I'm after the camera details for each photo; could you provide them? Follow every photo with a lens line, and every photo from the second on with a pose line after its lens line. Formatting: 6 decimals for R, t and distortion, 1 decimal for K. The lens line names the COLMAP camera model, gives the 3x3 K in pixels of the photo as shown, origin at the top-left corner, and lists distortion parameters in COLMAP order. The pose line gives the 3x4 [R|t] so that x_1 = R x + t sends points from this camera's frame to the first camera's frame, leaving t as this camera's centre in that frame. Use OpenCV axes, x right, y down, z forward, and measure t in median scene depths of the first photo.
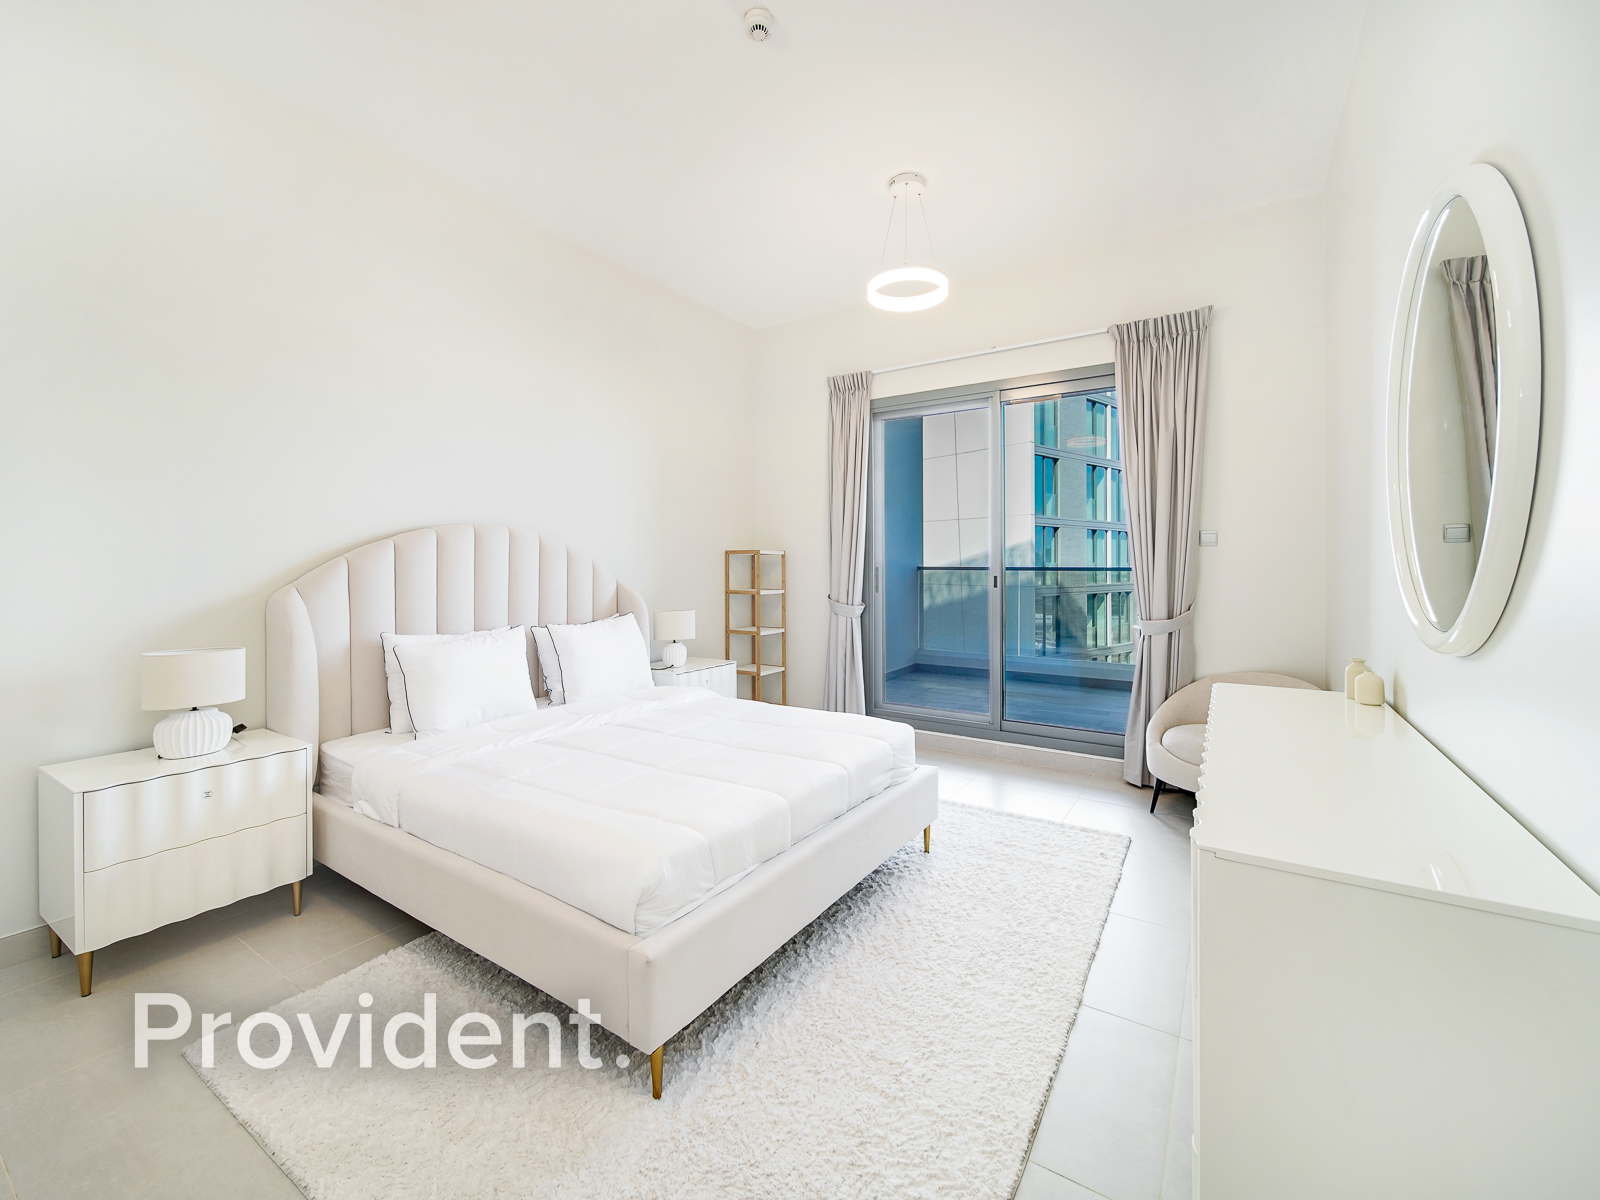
lens RADIAL K [[650.4, 0, 815.5], [0, 650.4, 564.7], [0, 0, 1]] dist [0.000685, -0.001883]
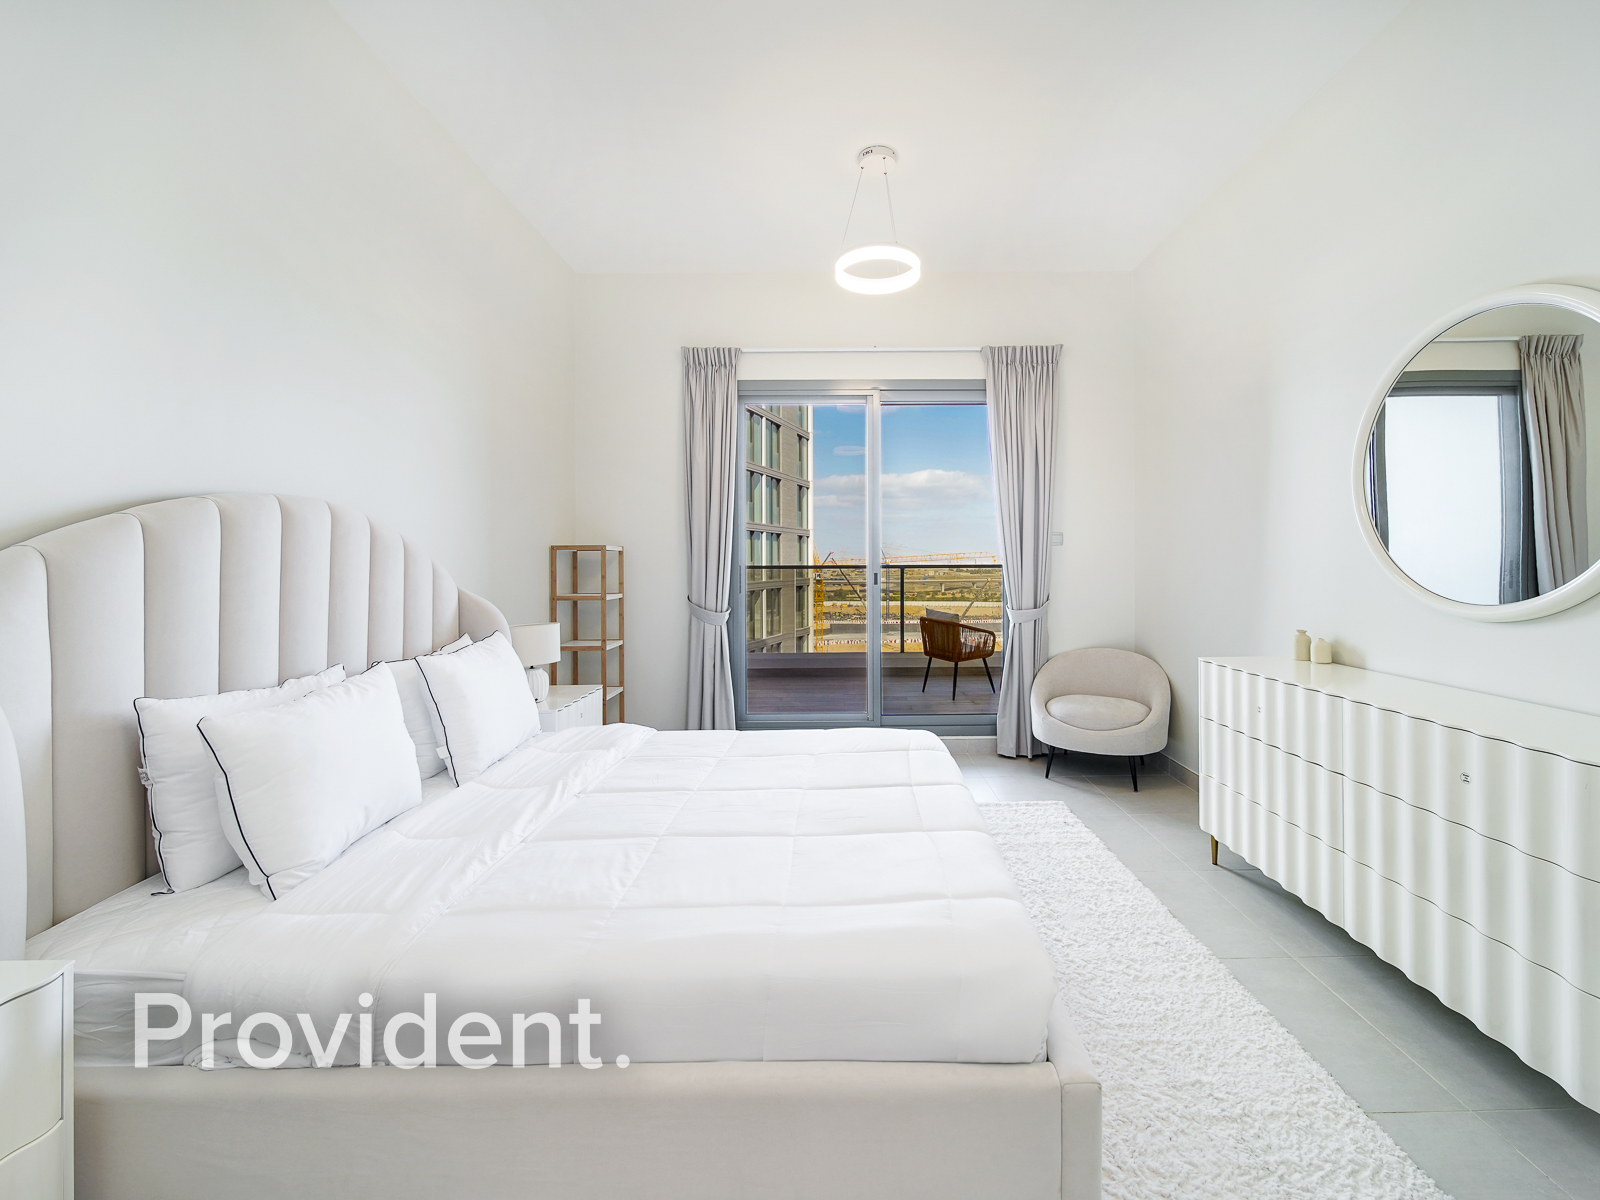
lens RADIAL K [[650.4, 0, 843.1], [0, 650.4, 560.1], [0, 0, 1]] dist [0.000685, -0.001883]
pose [[0.838800, -0.000368, 0.544440, -0.316716], [0.003773, 0.999980, -0.005137, 0.001549], [-0.544427, 0.006362, 0.838784, 0.183002]]
